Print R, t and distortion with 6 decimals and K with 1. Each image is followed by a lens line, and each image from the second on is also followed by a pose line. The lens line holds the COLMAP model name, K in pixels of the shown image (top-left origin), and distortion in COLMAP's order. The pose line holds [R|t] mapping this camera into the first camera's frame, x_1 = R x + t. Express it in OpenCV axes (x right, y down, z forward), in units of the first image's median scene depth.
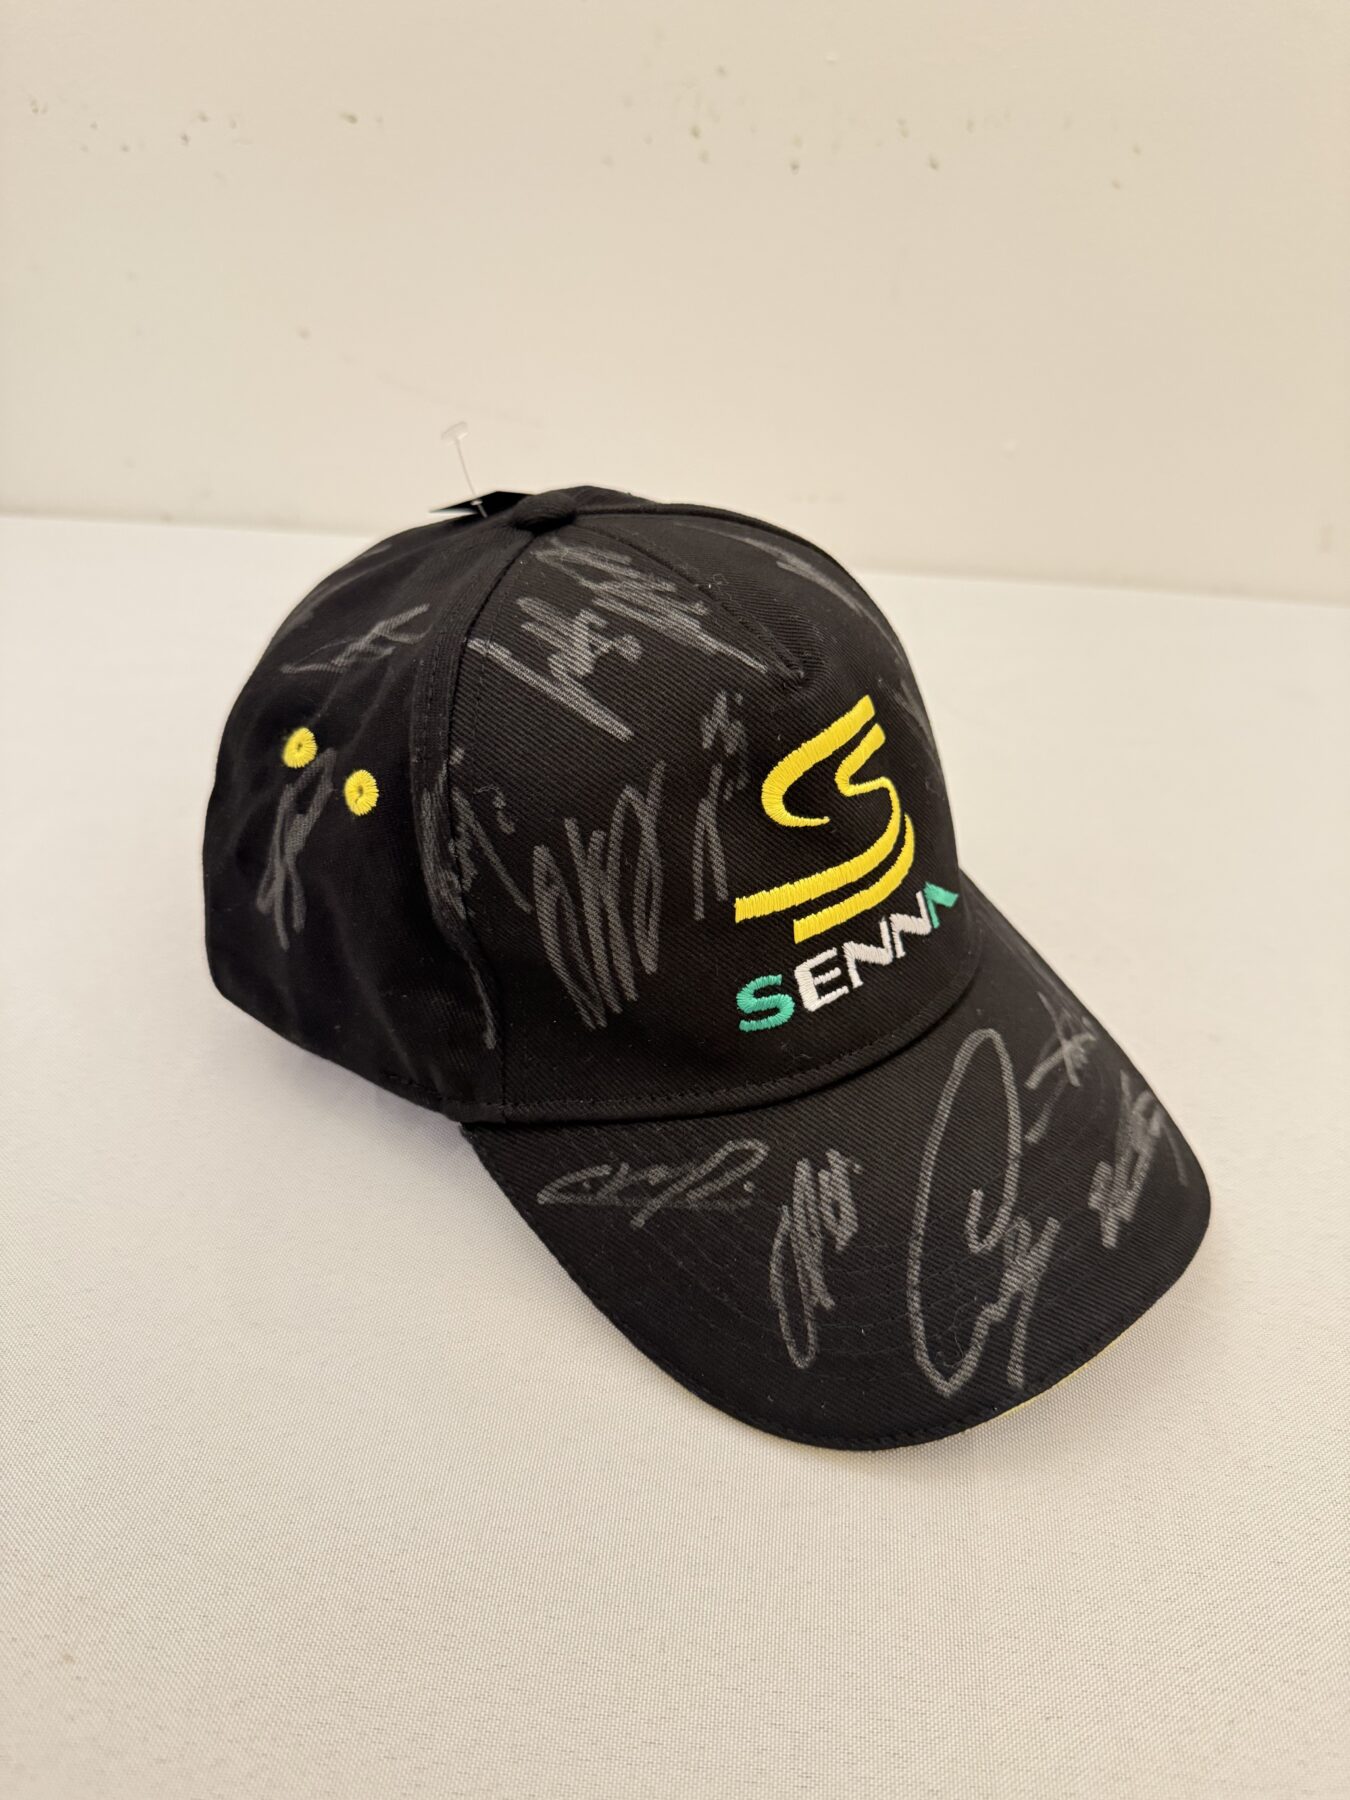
lens RADIAL K [[1287.7, 0, 675.0], [0, 1287.7, 900.0], [0, 0, 1]] dist [0.149648, -0.139726]
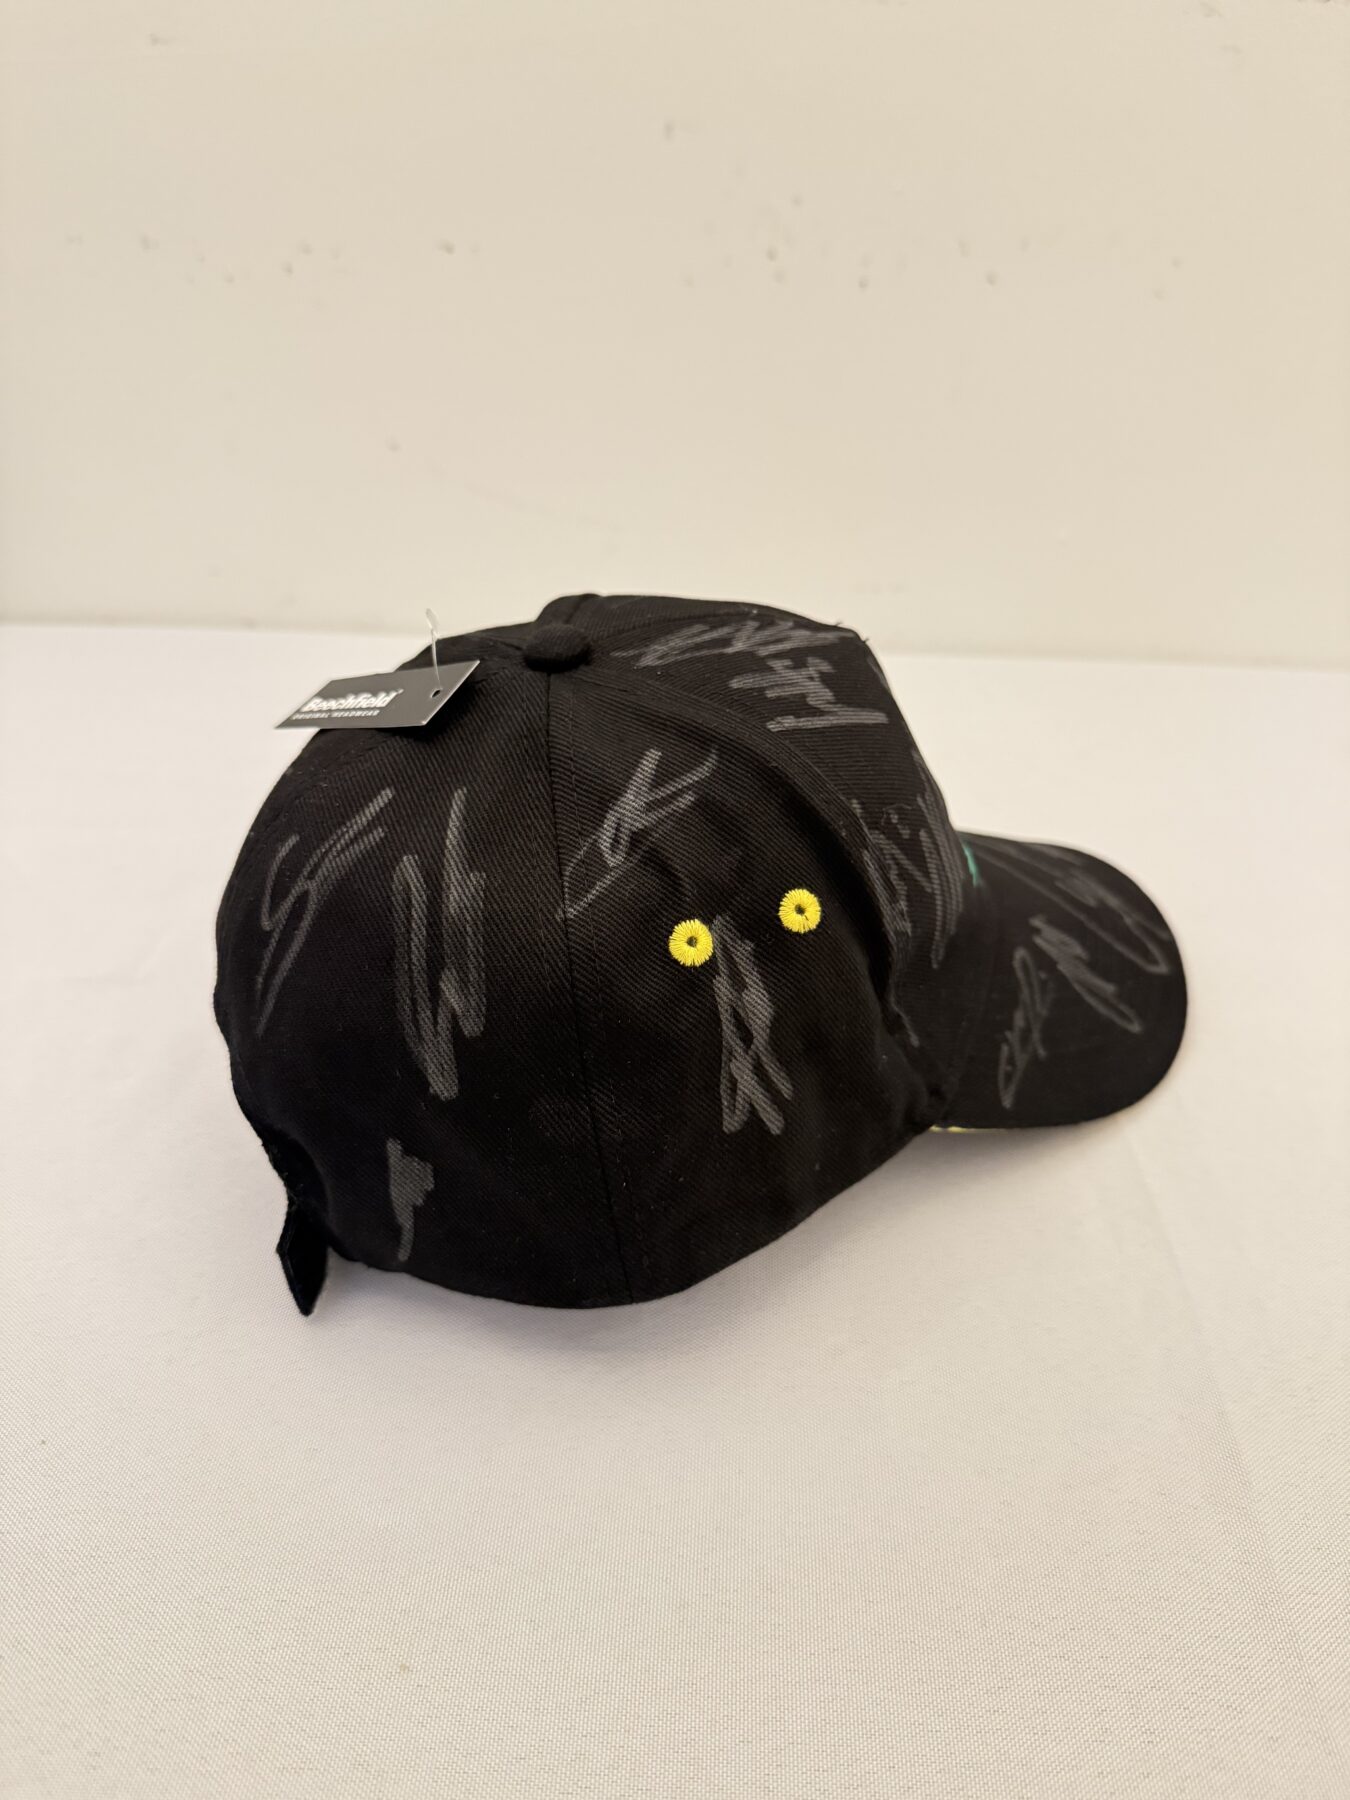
lens RADIAL K [[1325.5, 0, 645.3], [0, 1325.5, 925.9], [0, 0, 1]] dist [0.046120, -0.001253]
pose [[0.293461, -0.544186, 0.785966, -1.083958], [0.595516, 0.747216, 0.295006, -0.445696], [-0.747825, 0.381483, 0.543350, 0.562081]]
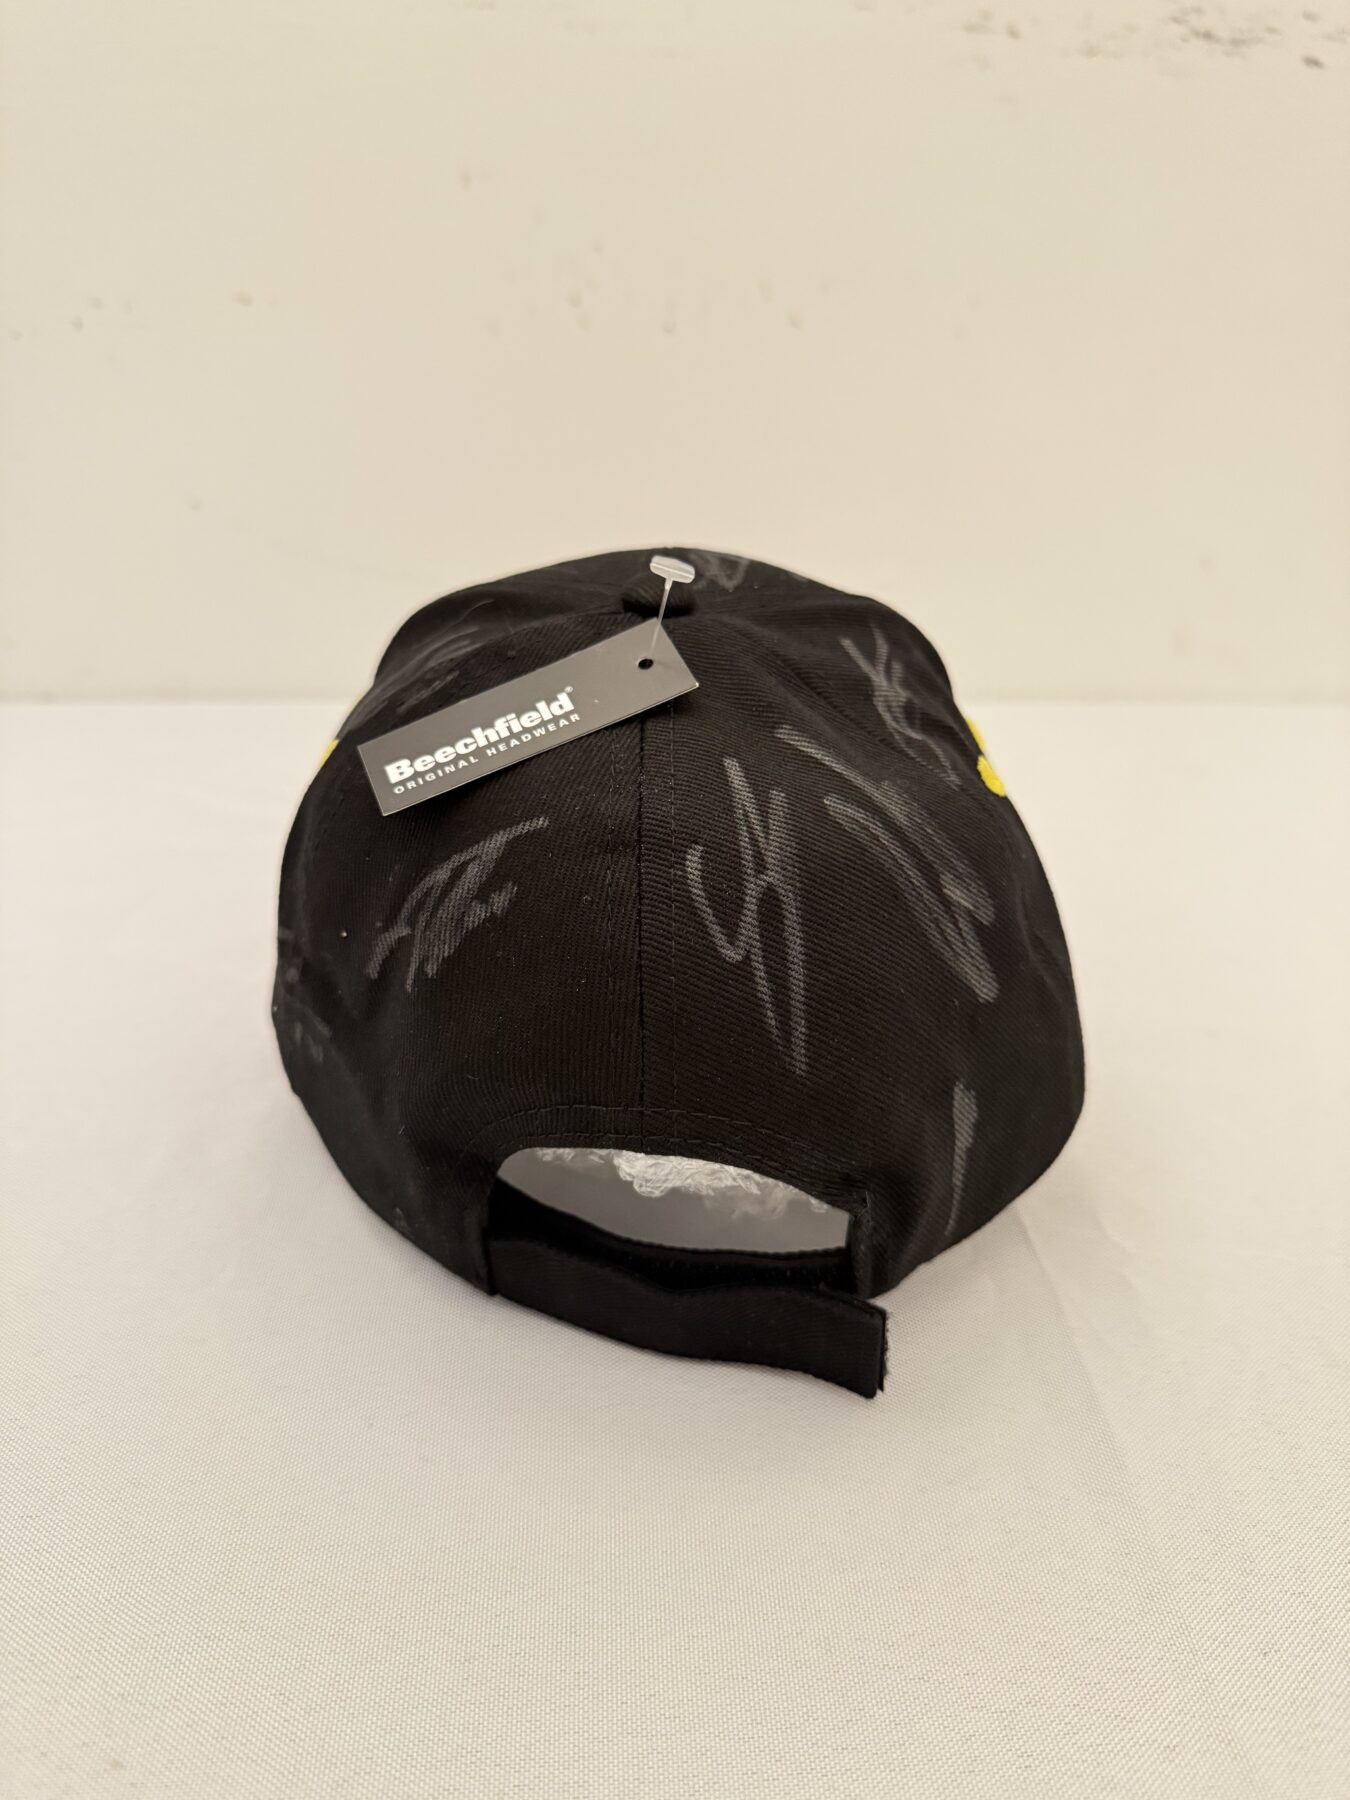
lens RADIAL K [[1351.8, 0, 675.0], [0, 1351.8, 900.0], [0, 0, 1]] dist [0.095272, -0.001296]
pose [[-0.686950, -0.346795, 0.638618, -0.855302], [0.430142, 0.514265, 0.741963, -0.974489], [-0.585728, 0.784388, -0.204104, 1.512157]]
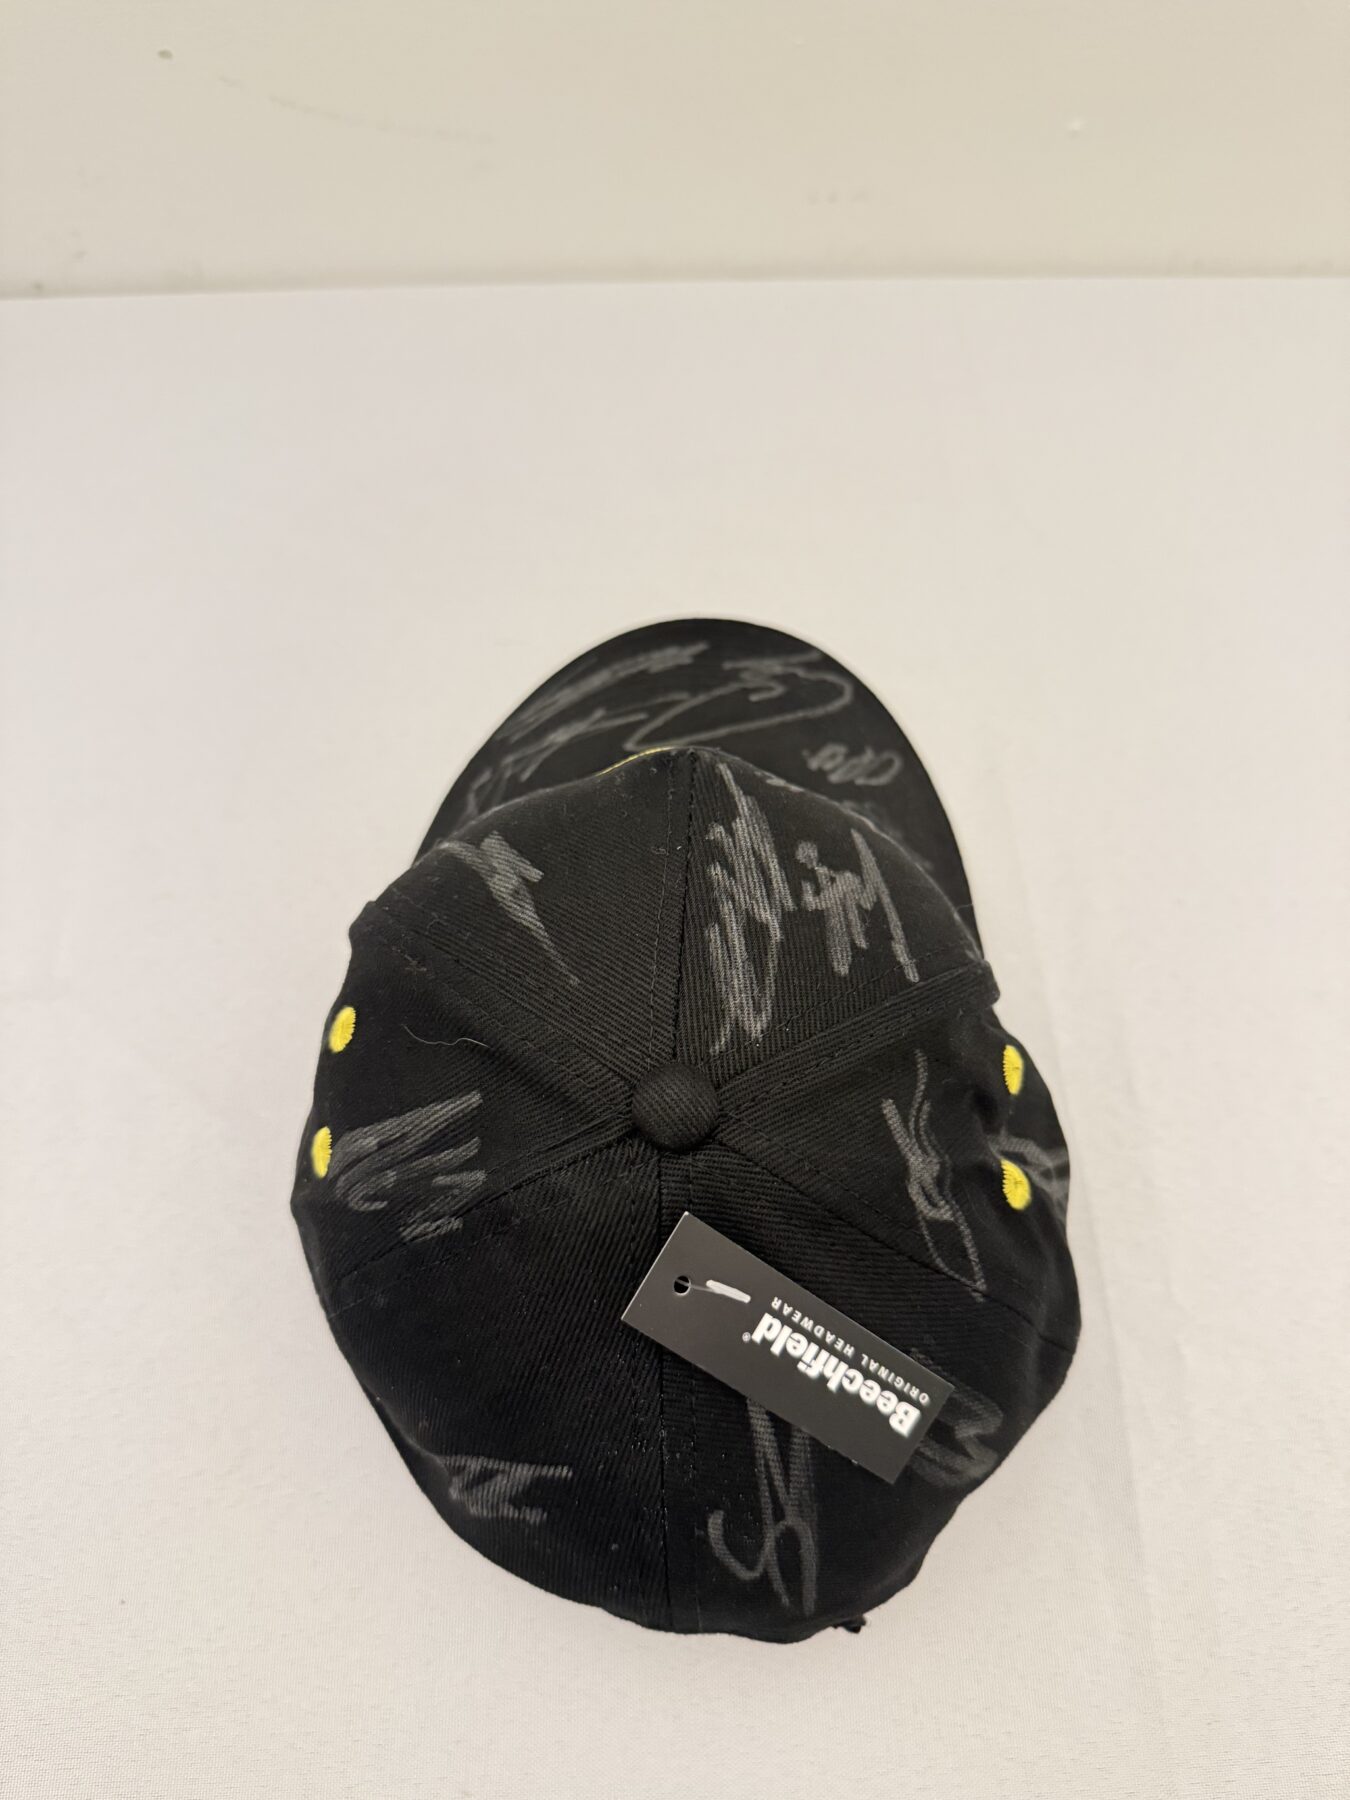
lens RADIAL K [[1280.9, 0, 684.1], [0, 1280.9, 904.5], [0, 0, 1]] dist [-0.006390, -0.001993]
pose [[-0.691235, -0.663143, 0.287114, -0.269779], [0.434698, -0.064191, 0.898286, -1.085011], [-0.577262, 0.745735, 0.332638, 0.745158]]
